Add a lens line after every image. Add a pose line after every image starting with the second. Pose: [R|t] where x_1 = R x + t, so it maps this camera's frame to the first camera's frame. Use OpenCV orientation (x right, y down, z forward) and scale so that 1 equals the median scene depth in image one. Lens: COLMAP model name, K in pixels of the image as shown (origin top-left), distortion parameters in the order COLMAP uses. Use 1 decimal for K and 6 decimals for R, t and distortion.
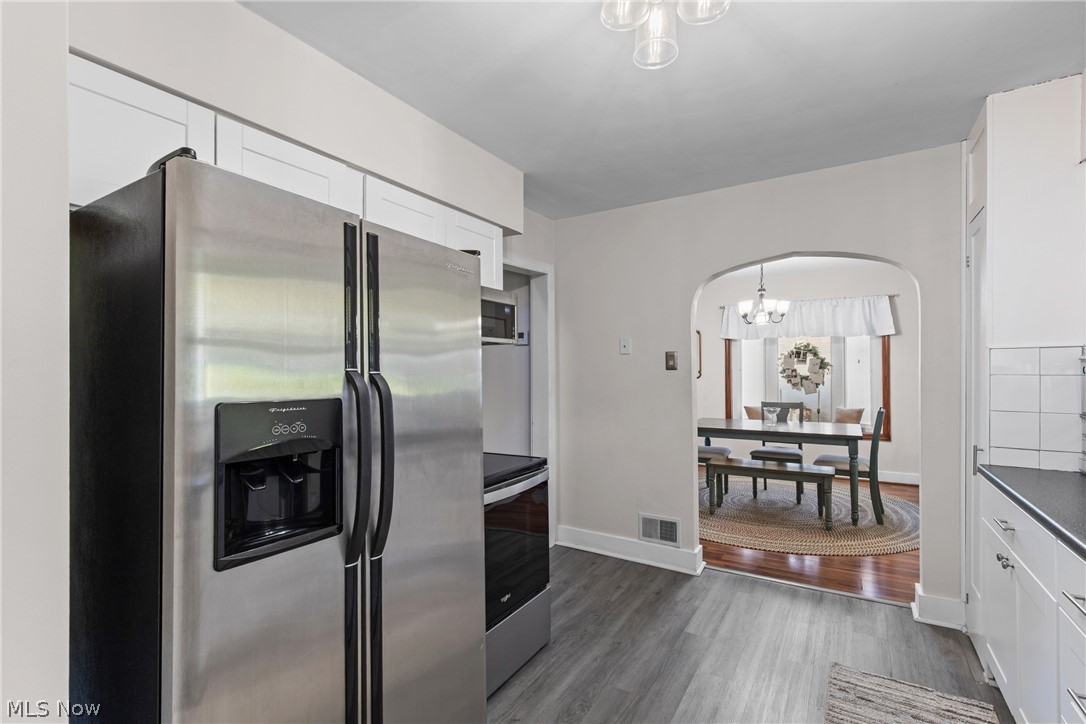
lens RADIAL K [[494.0, 0, 532.9], [0, 494.0, 363.1], [0, 0, 1]] dist [0.004186, -0.000366]
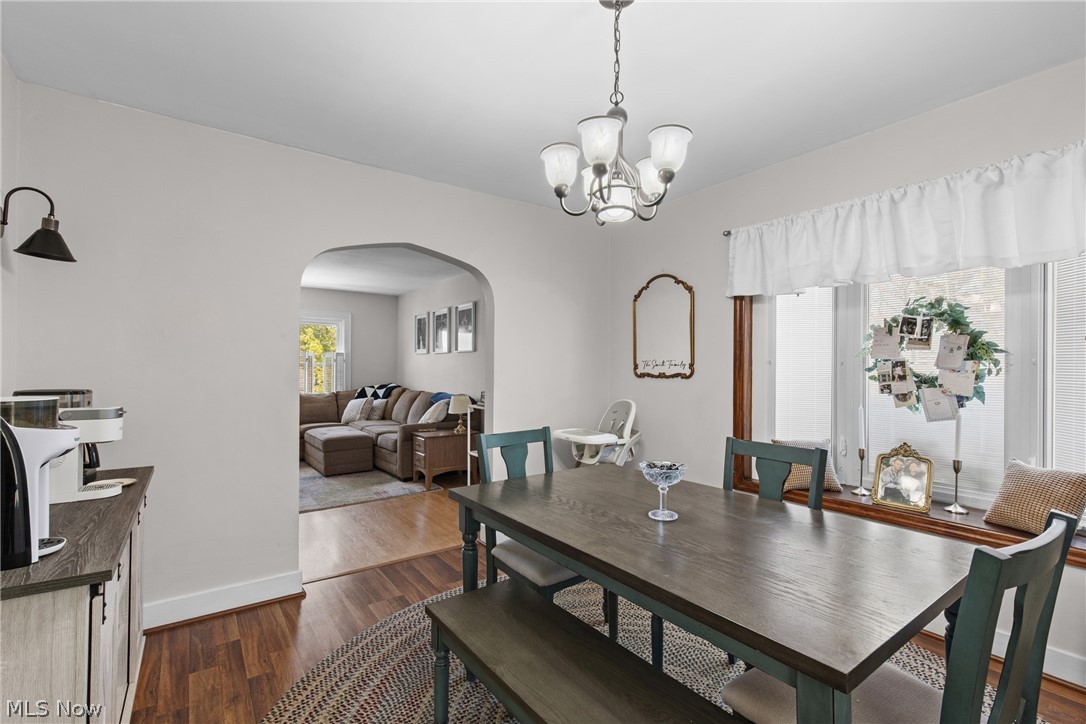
lens RADIAL K [[494.0, 0, 540.8], [0, 494.0, 364.9], [0, 0, 1]] dist [0.004186, -0.000366]
pose [[0.923367, 0.006032, -0.383871, 0.411146], [-0.000221, 0.999885, 0.015182, 0.009848], [0.383918, -0.013933, 0.923262, 0.496796]]
